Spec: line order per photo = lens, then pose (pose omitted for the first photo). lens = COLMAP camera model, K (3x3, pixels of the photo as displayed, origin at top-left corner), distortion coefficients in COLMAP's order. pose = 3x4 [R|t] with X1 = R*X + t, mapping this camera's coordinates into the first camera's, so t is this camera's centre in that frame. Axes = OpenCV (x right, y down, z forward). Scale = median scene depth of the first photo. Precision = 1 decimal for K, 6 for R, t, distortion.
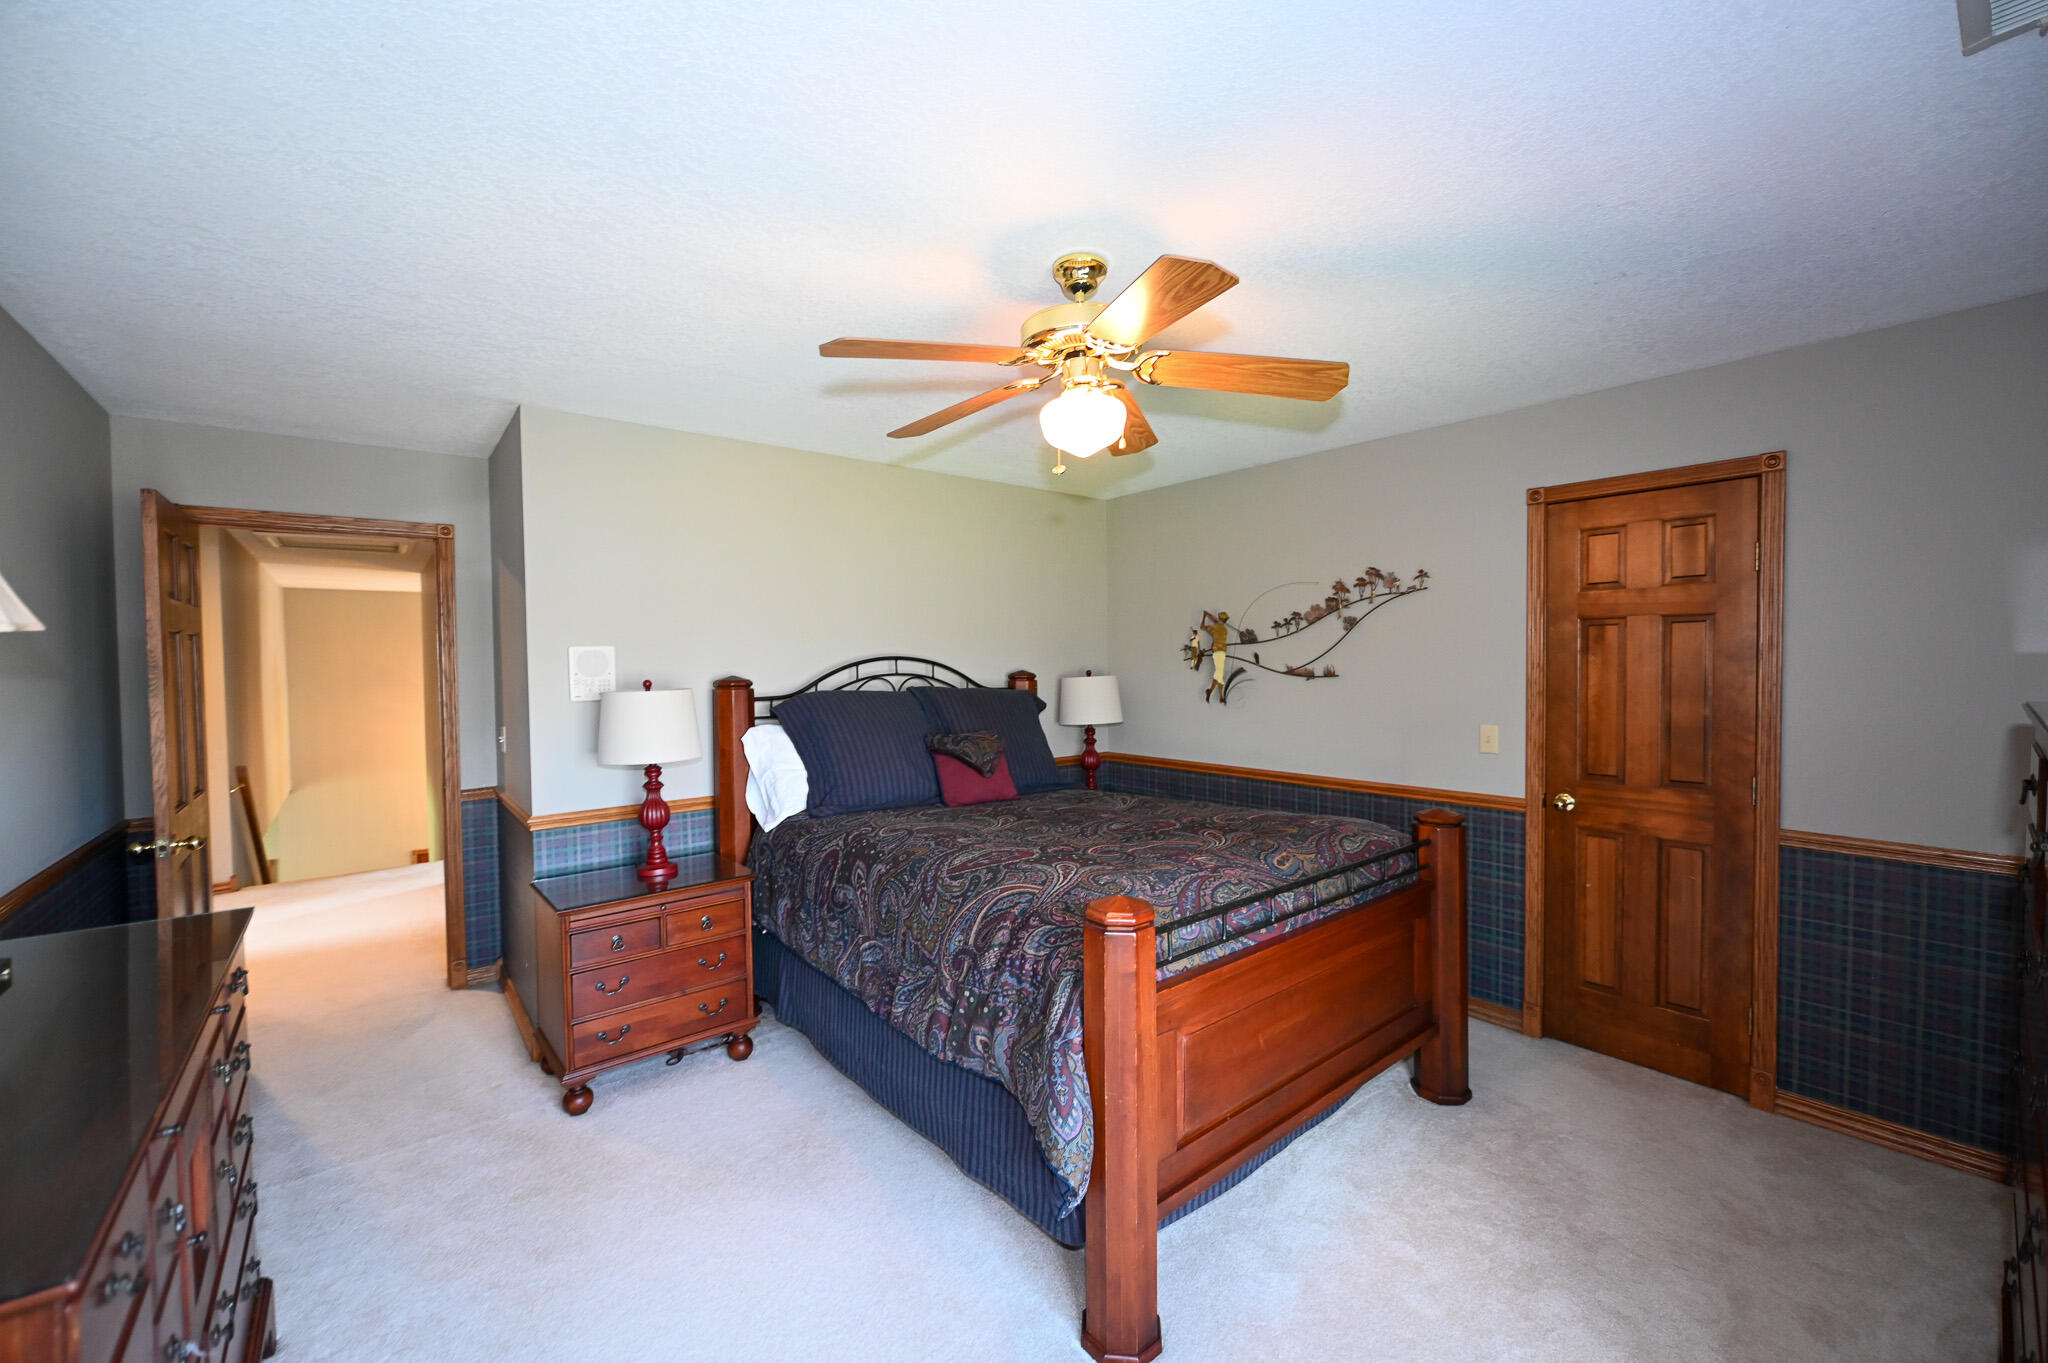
lens RADIAL K [[813.7, 0, 1034.7], [0, 813.7, 676.6], [0, 0, 1]] dist [-0.005865, -0.000233]
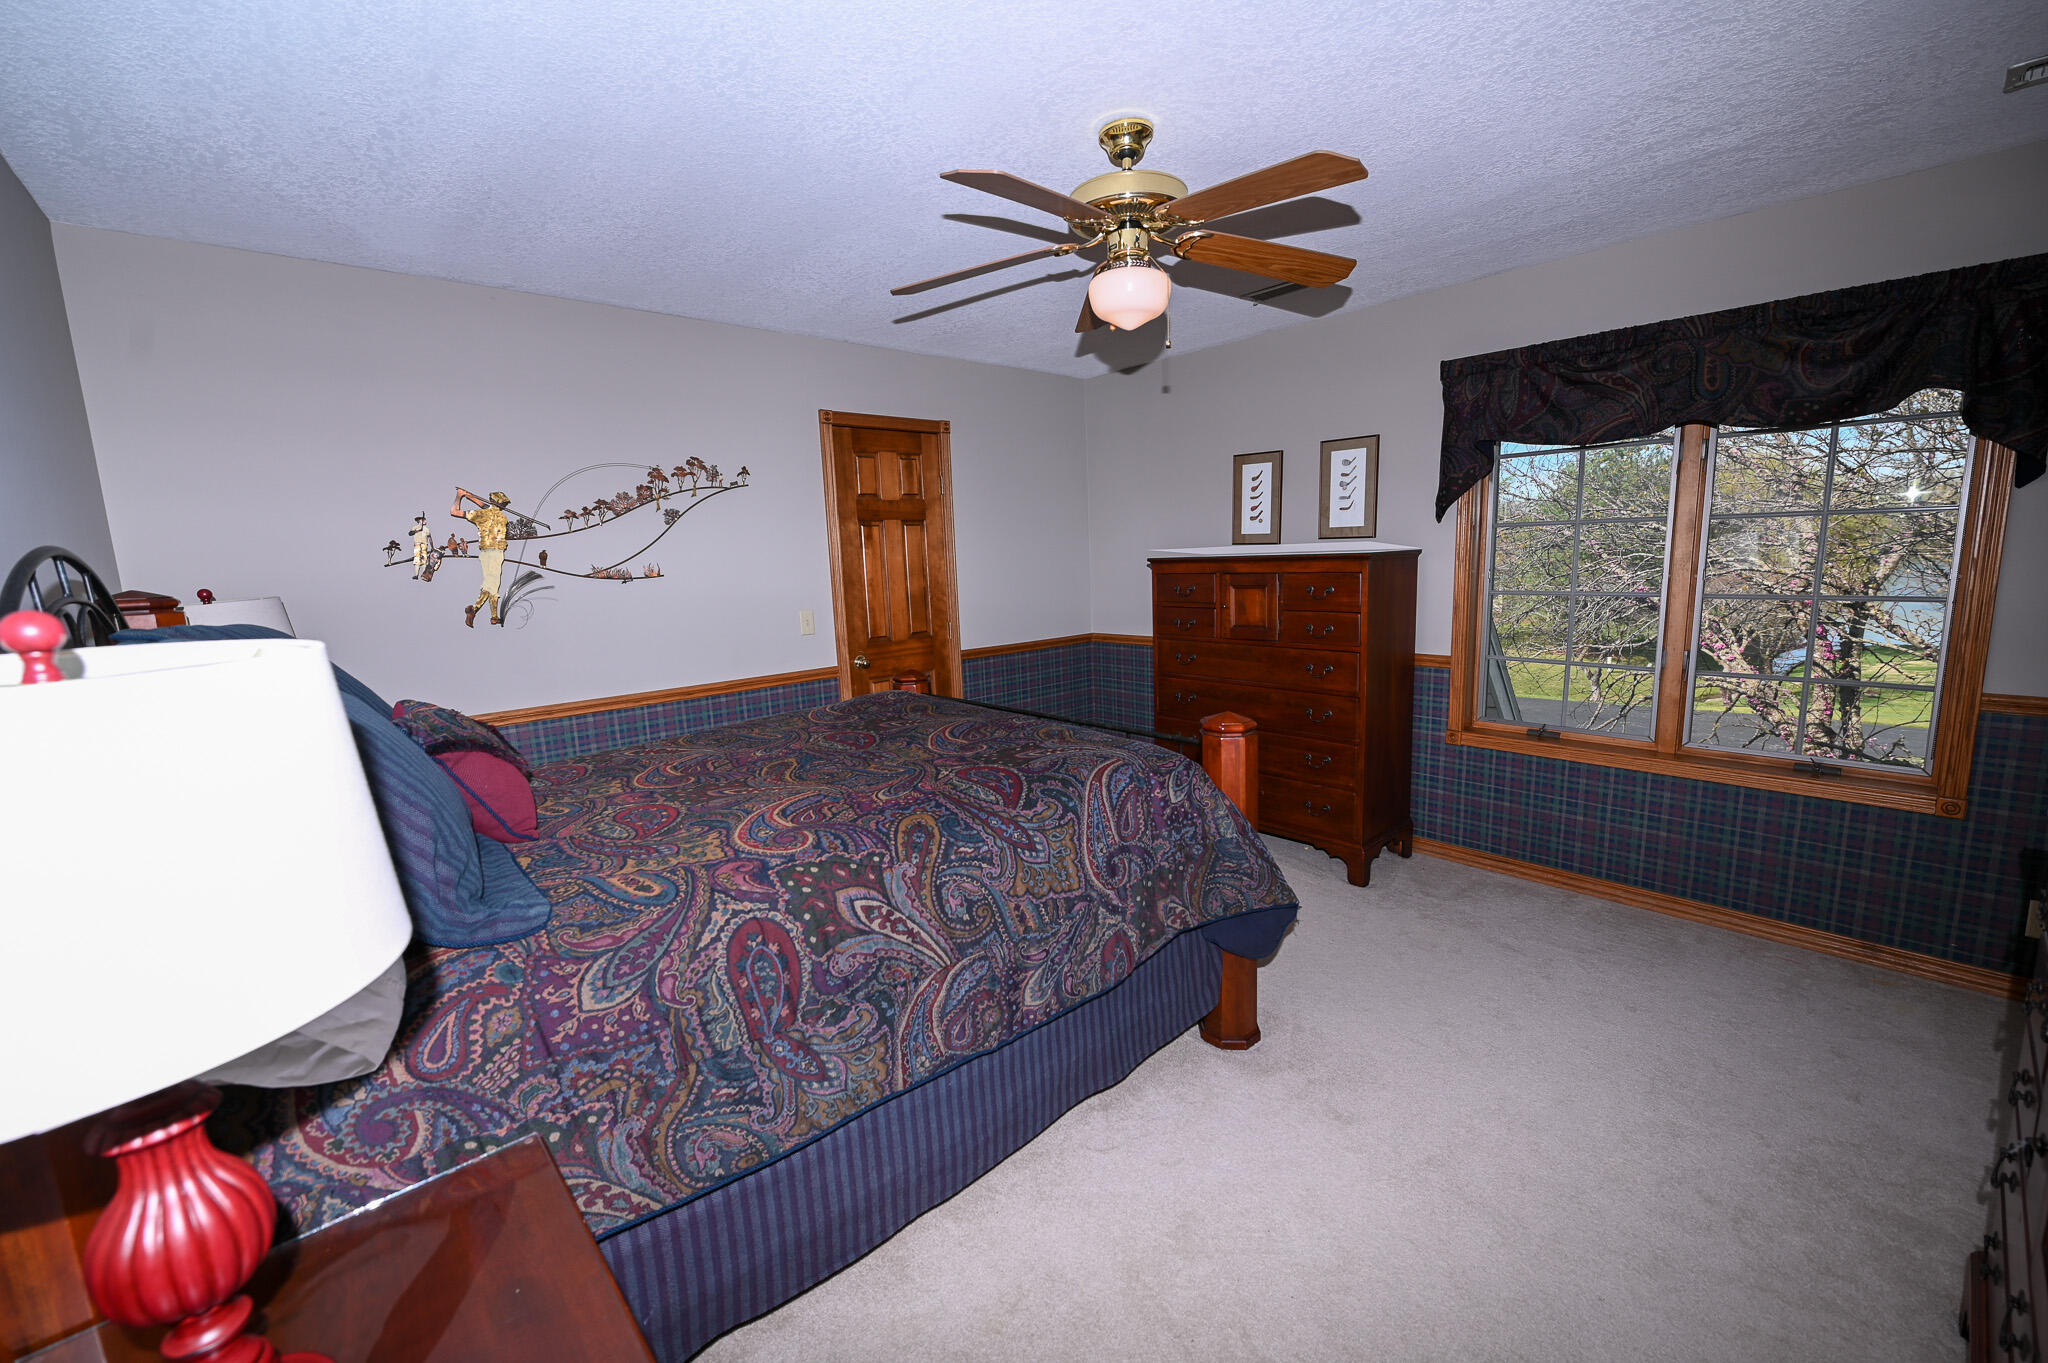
lens RADIAL K [[813.7, 0, 1036.2], [0, 813.7, 689.7], [0, 0, 1]] dist [-0.005865, -0.000233]
pose [[-0.044810, -0.164529, 0.985354, -0.561811], [0.052644, 0.984585, 0.166795, -0.004850], [-0.997607, 0.059347, -0.035458, 0.635814]]
